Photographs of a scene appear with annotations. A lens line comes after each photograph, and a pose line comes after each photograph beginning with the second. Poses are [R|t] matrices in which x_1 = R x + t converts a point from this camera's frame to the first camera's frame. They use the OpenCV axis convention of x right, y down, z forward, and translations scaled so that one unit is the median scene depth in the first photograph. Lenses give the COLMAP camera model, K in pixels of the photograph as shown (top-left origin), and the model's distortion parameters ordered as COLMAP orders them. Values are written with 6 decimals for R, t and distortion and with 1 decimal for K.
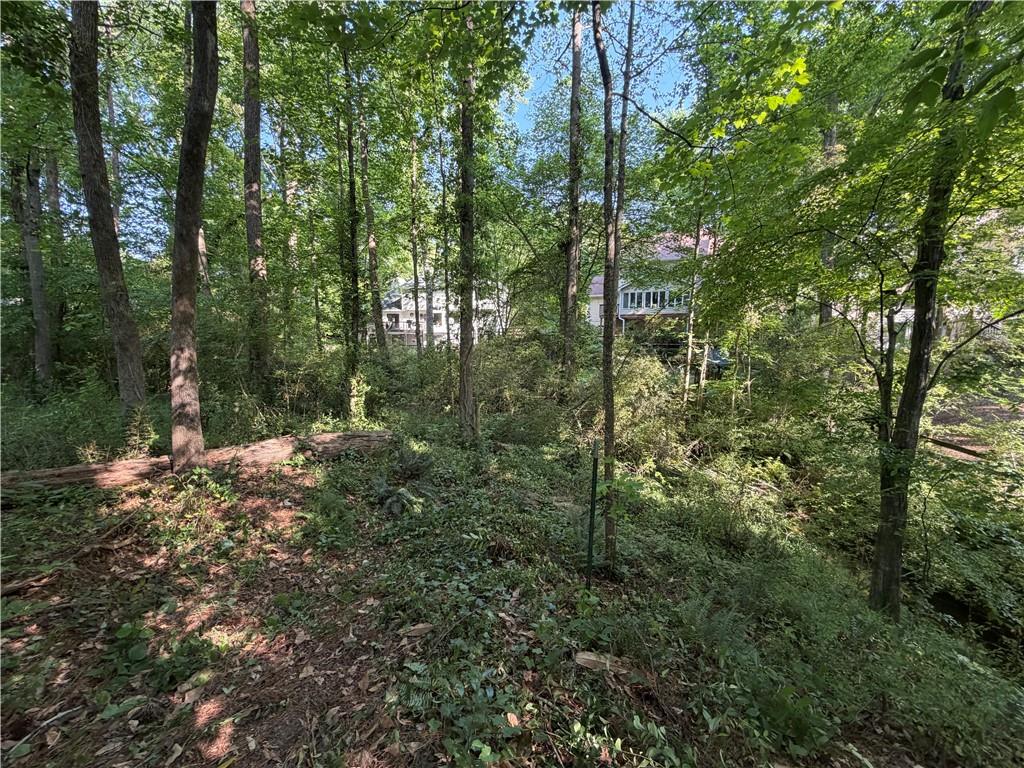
lens RADIAL K [[406.5, 0, 507.5], [0, 406.5, 384.3], [0, 0, 1]] dist [-0.001136, -0.000287]
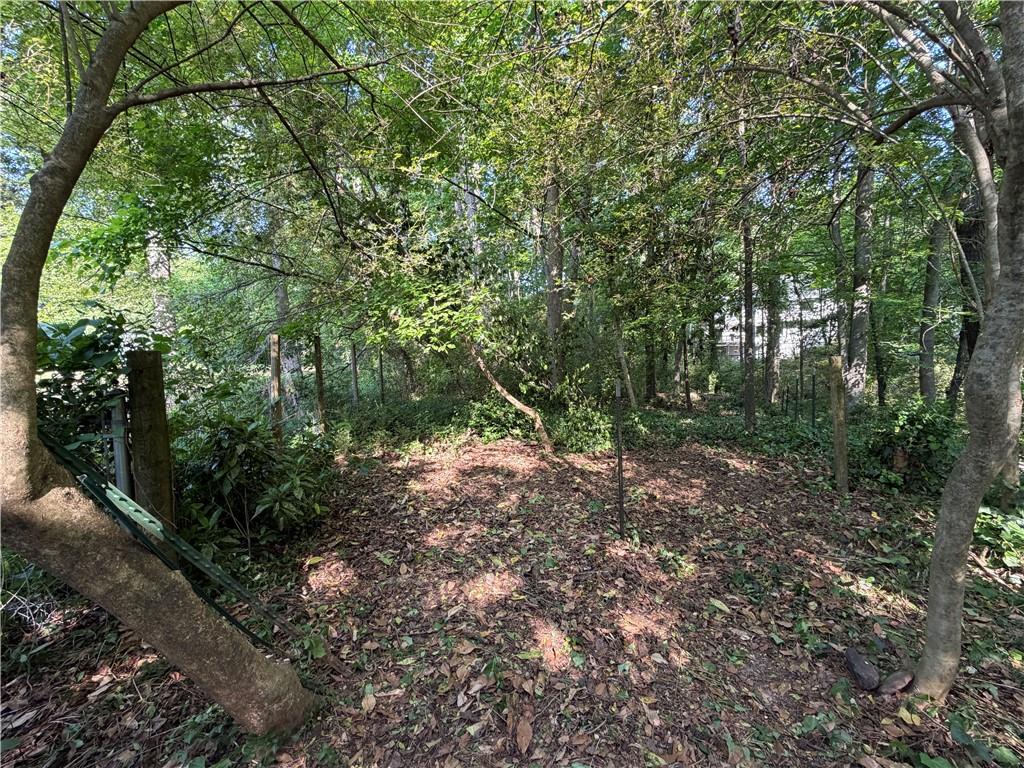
lens RADIAL K [[406.5, 0, 511.8], [0, 406.5, 386.7], [0, 0, 1]] dist [-0.001136, -0.000287]
pose [[0.751269, 0.013678, -0.659854, 0.428745], [-0.021110, 0.999772, -0.003311, 0.108818], [0.659658, 0.016417, 0.751386, -2.096254]]
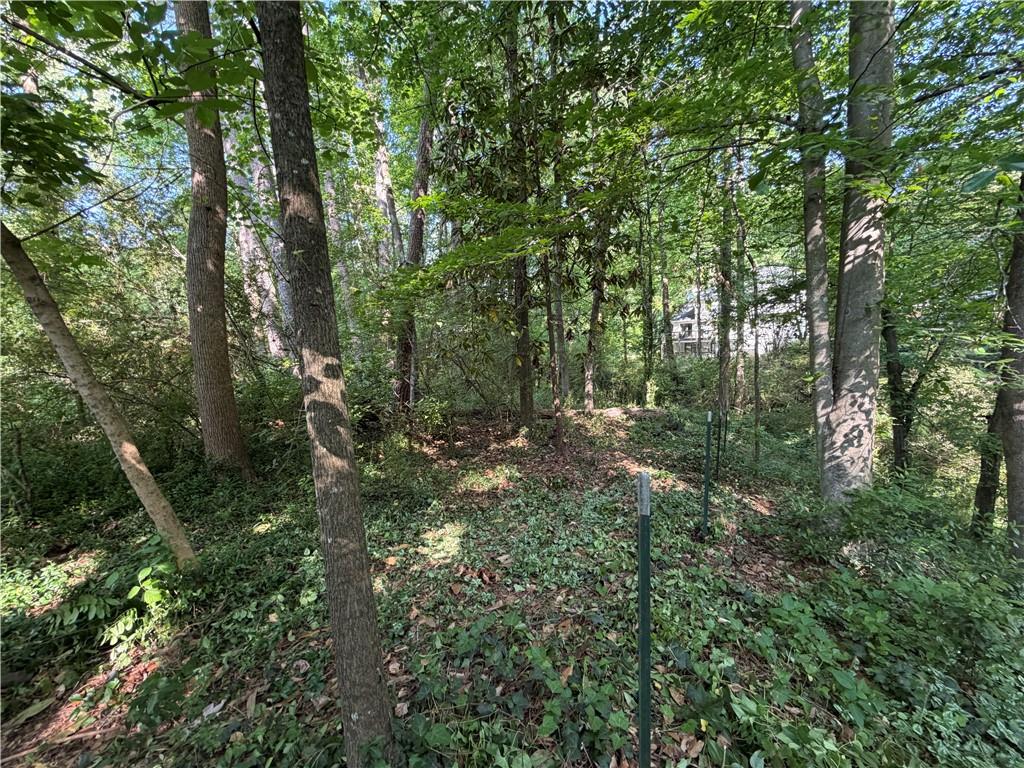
lens RADIAL K [[406.5, 0, 509.2], [0, 406.5, 380.5], [0, 0, 1]] dist [-0.001136, -0.000287]
pose [[0.767577, 0.009277, -0.640889, 0.390946], [-0.021181, 0.999716, -0.010897, 0.012279], [0.640606, 0.021939, 0.767556, -1.005601]]
